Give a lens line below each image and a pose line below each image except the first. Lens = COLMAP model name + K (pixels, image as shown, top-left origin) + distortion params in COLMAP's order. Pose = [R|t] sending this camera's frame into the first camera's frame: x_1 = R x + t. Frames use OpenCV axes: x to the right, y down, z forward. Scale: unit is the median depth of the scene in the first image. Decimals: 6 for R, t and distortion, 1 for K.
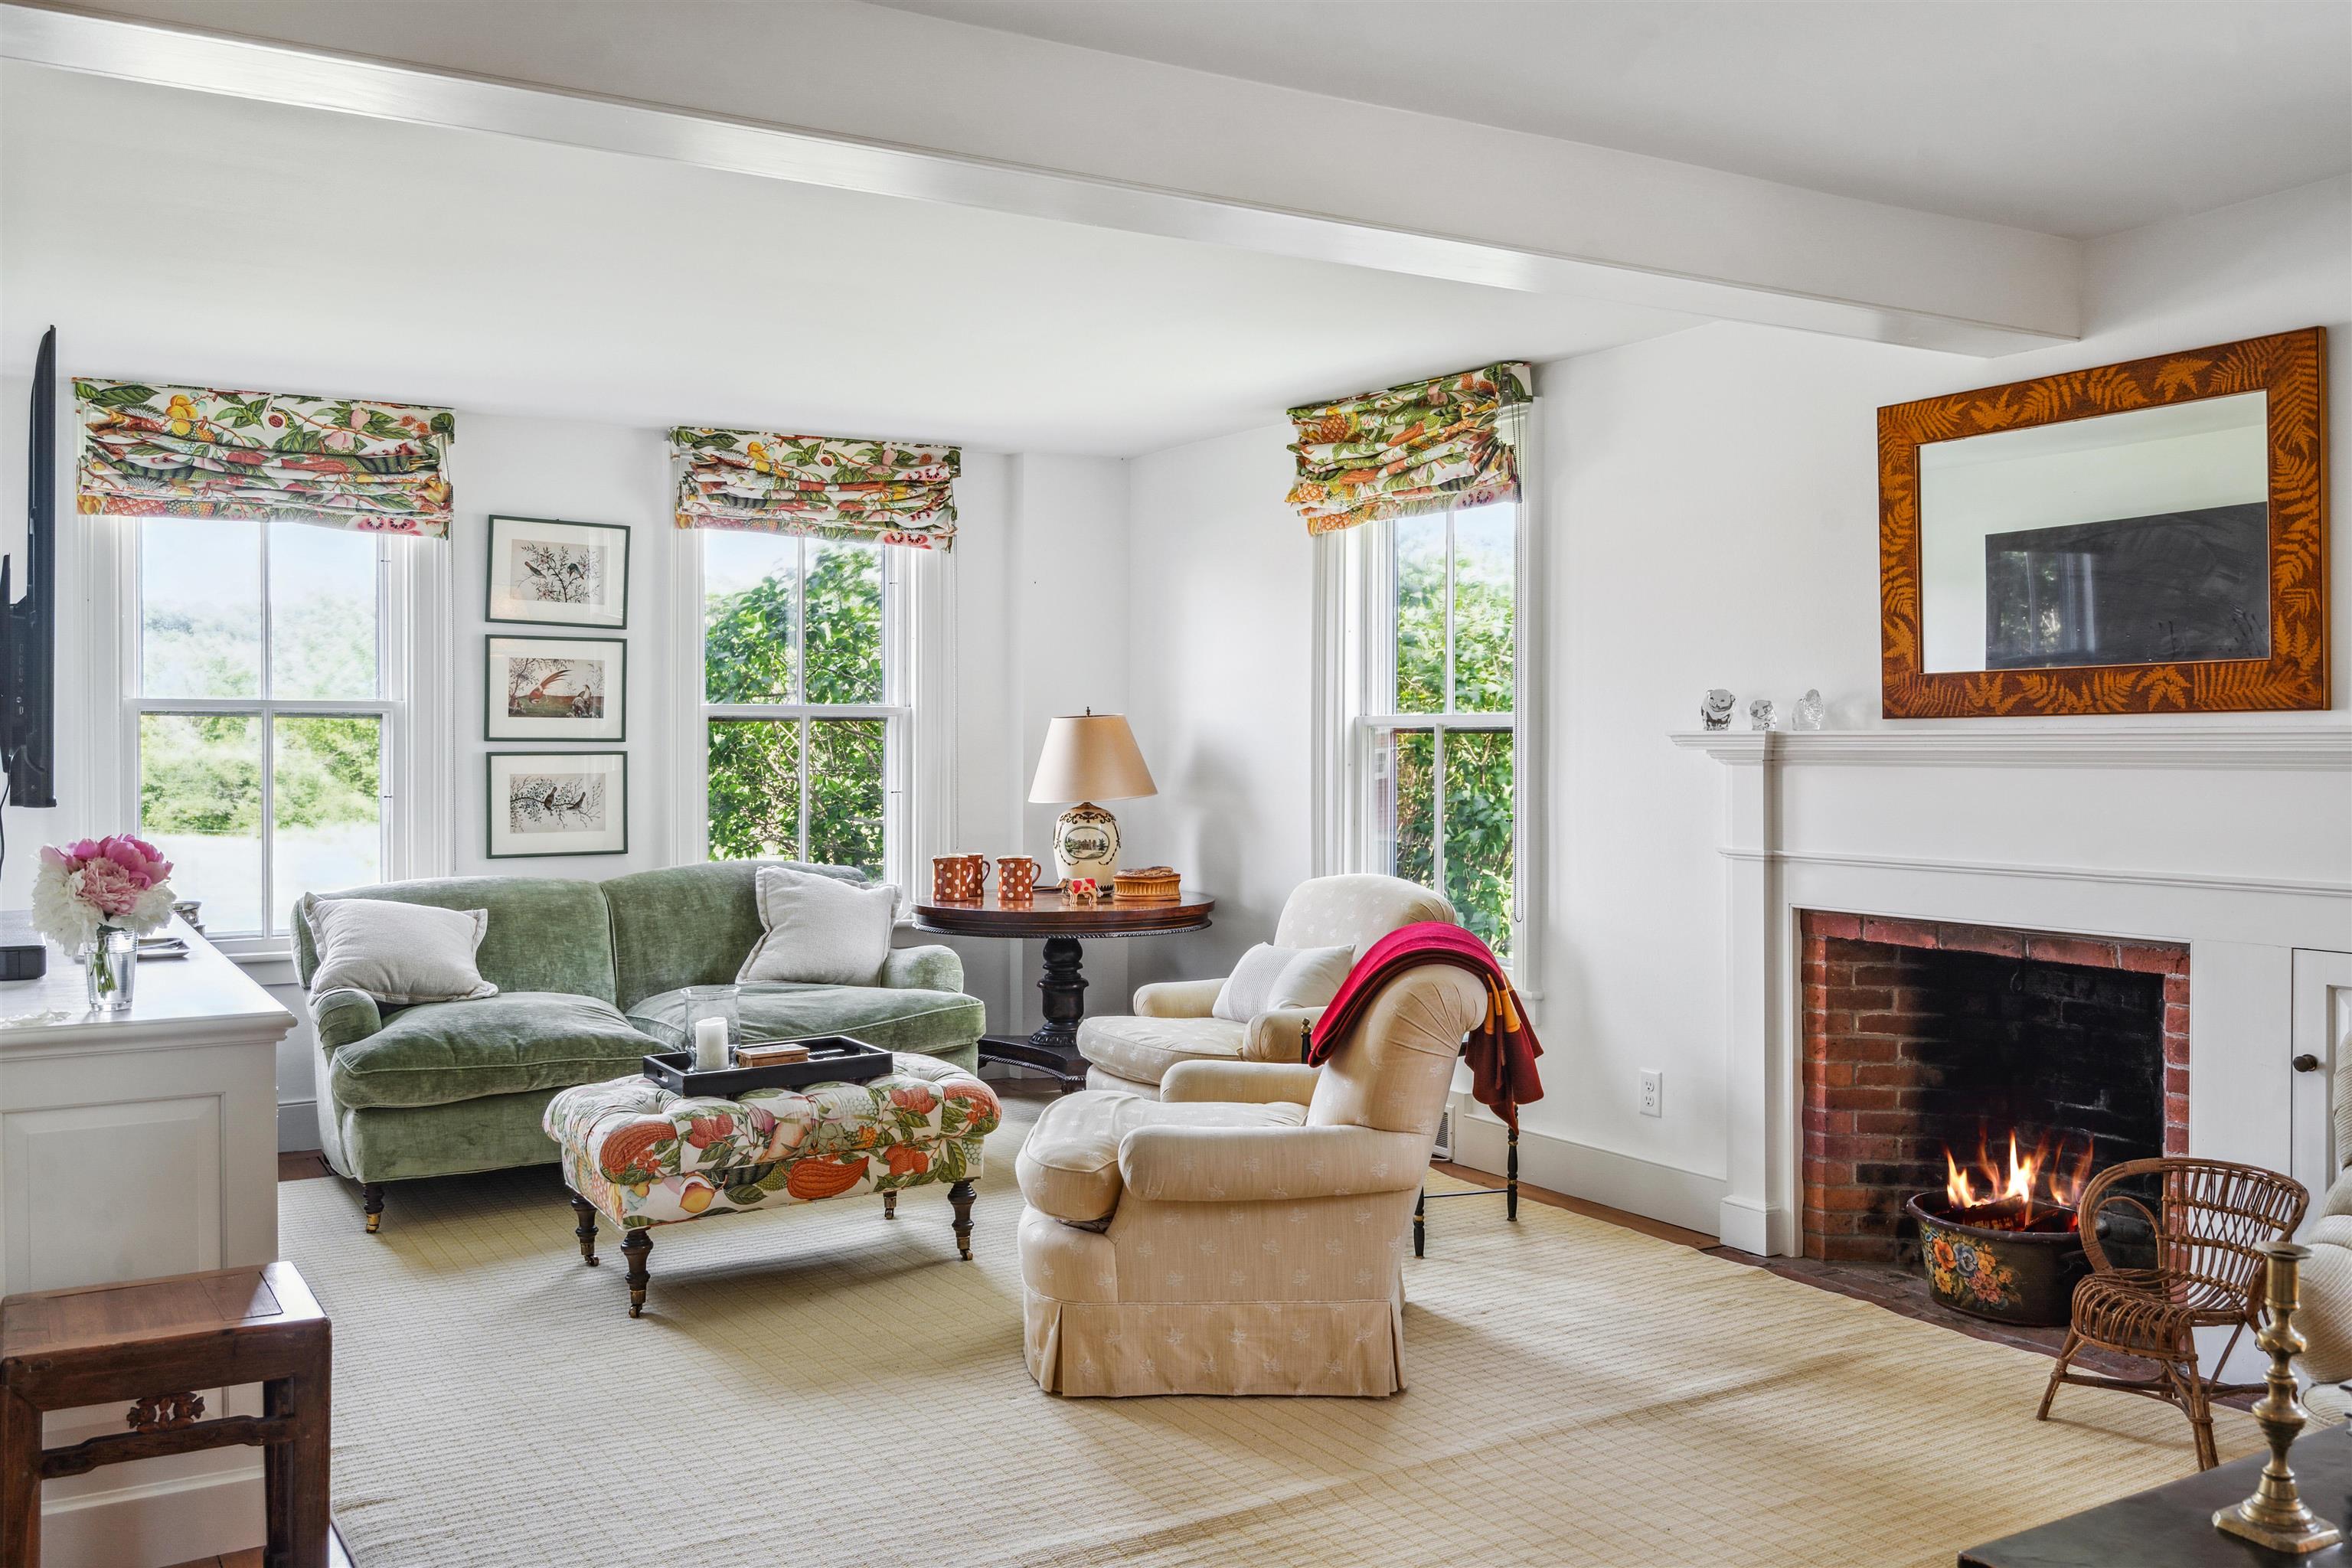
lens RADIAL K [[2000.5, 0, 1176.3], [0, 2000.5, 779.2], [0, 0, 1]] dist [0.002674, 0.001212]
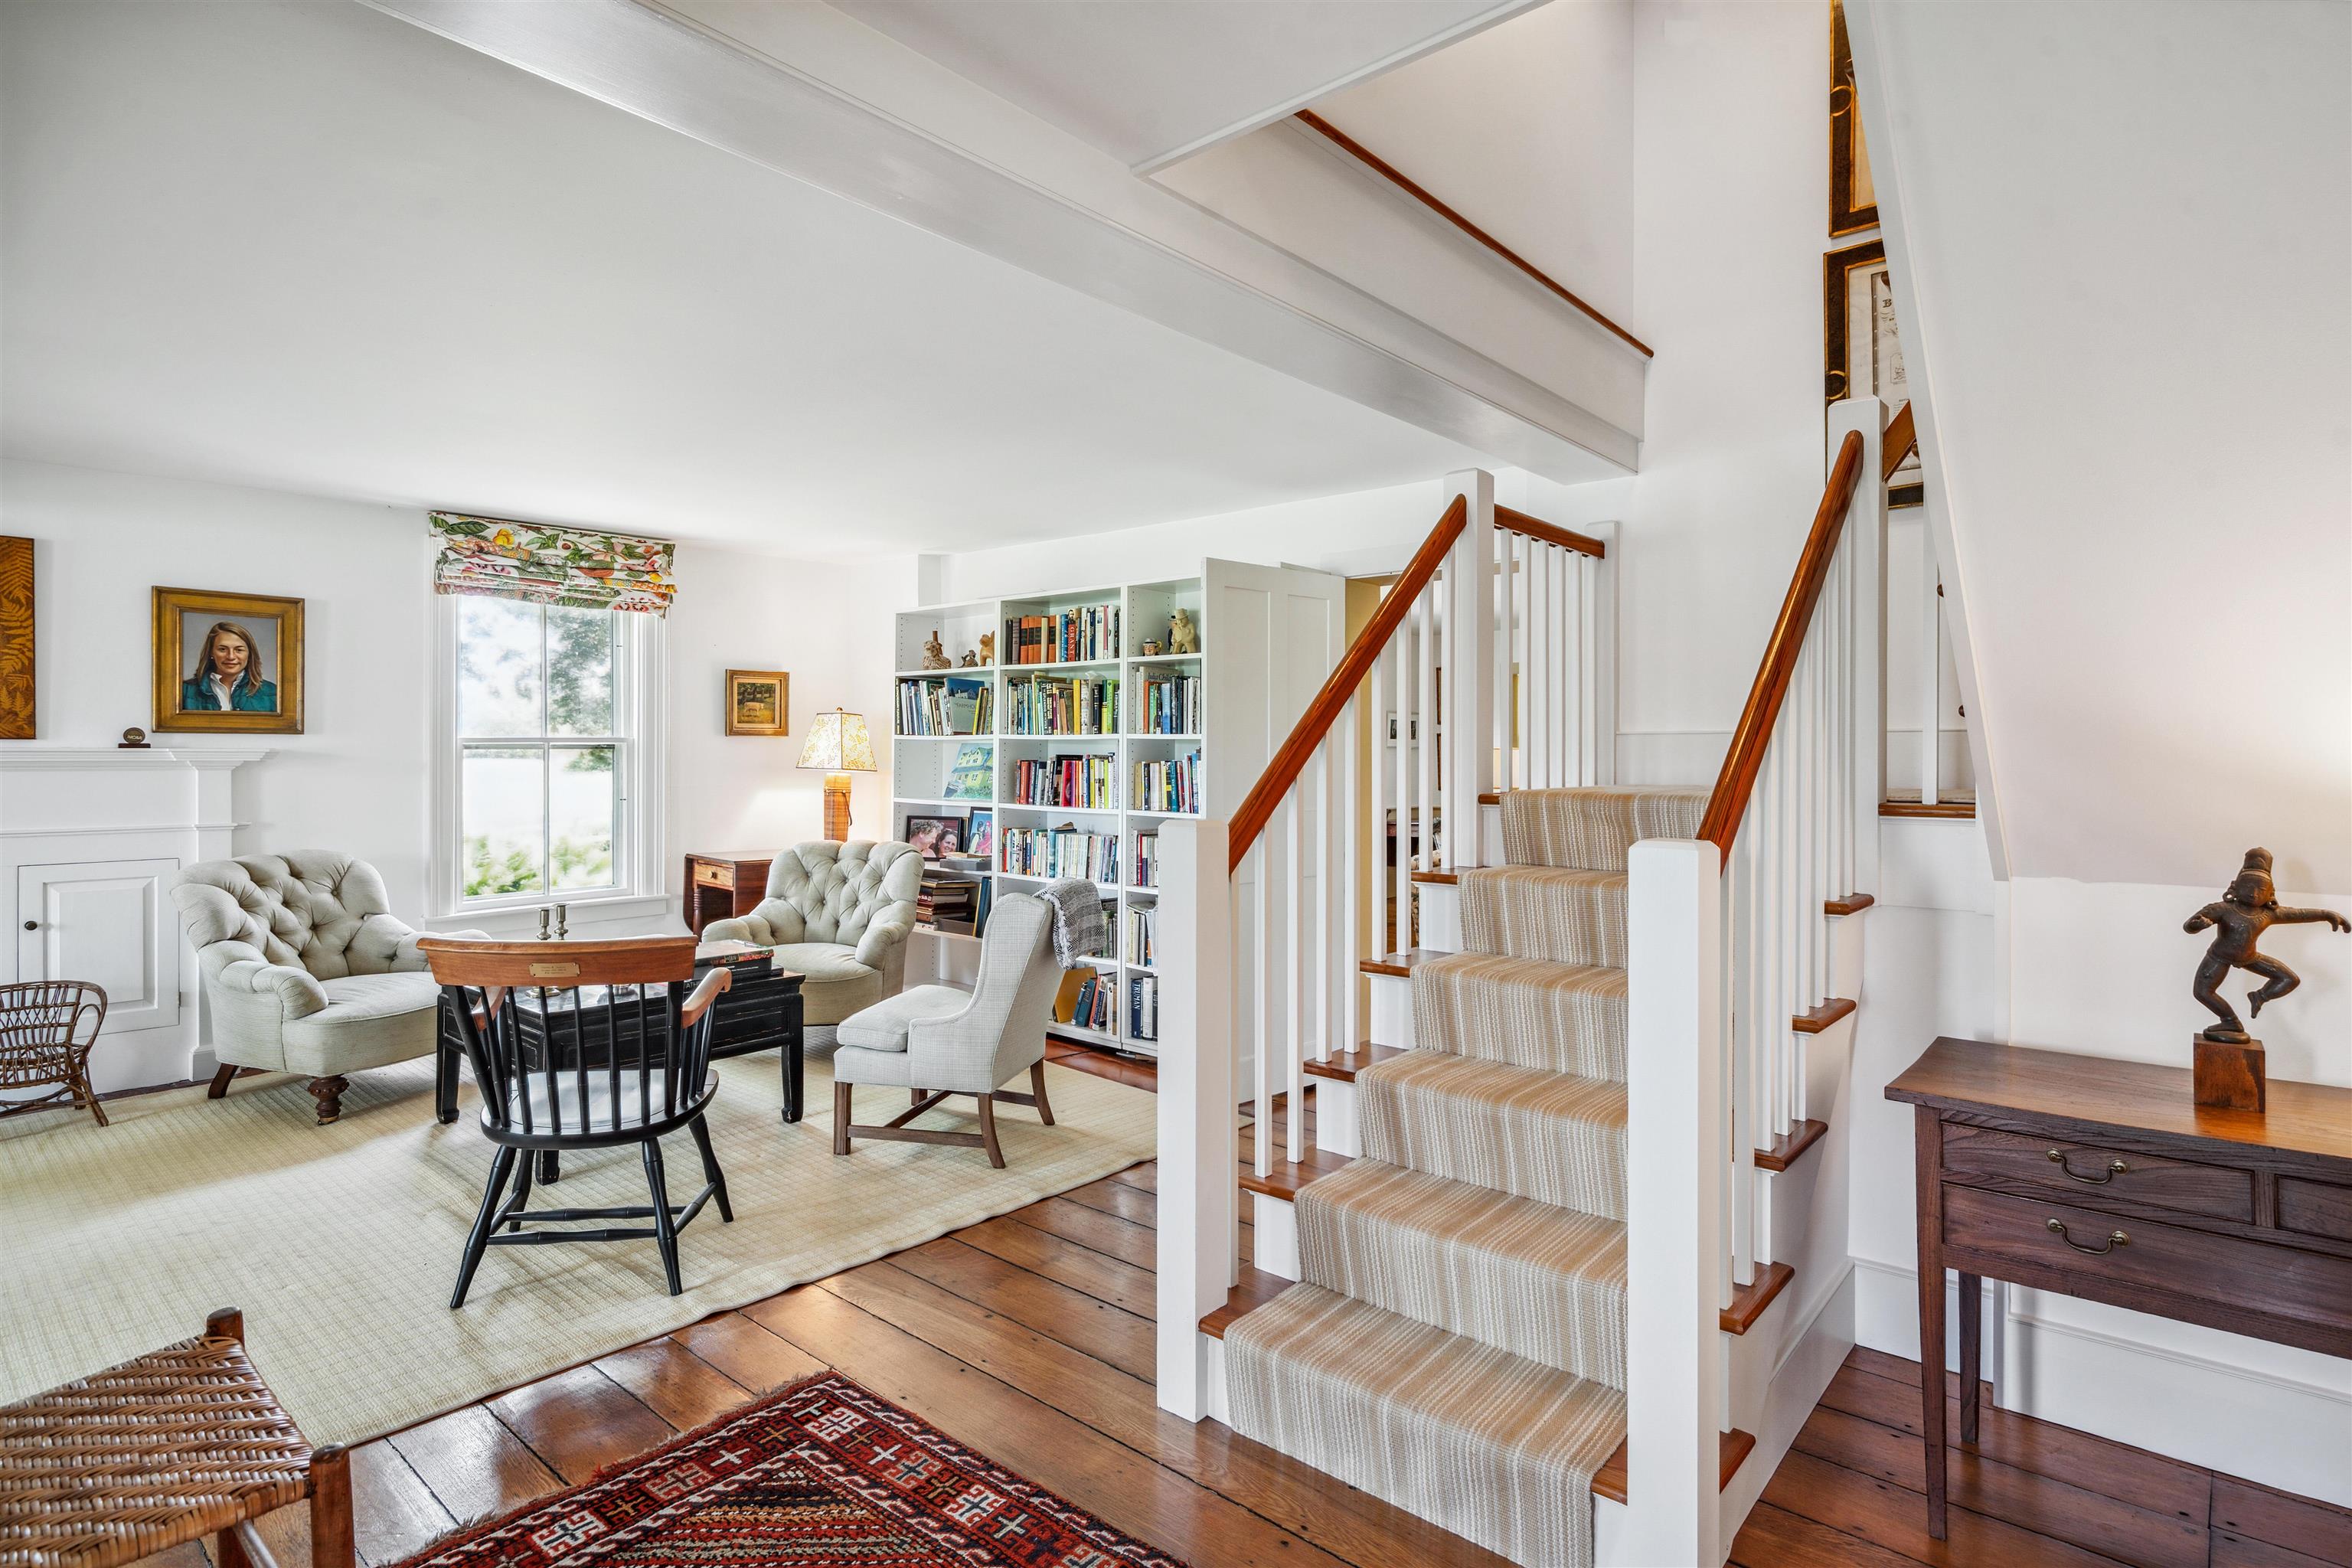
lens RADIAL K [[1197.1, 0, 1175.4], [0, 1197.1, 769.2], [0, 0, 1]] dist [-0.001196, 0.000002]
pose [[-0.314589, -0.005785, 0.949210, -0.848060], [0.008719, 0.999922, 0.008984, -0.007143], [-0.949188, 0.011102, -0.314514, 0.324455]]
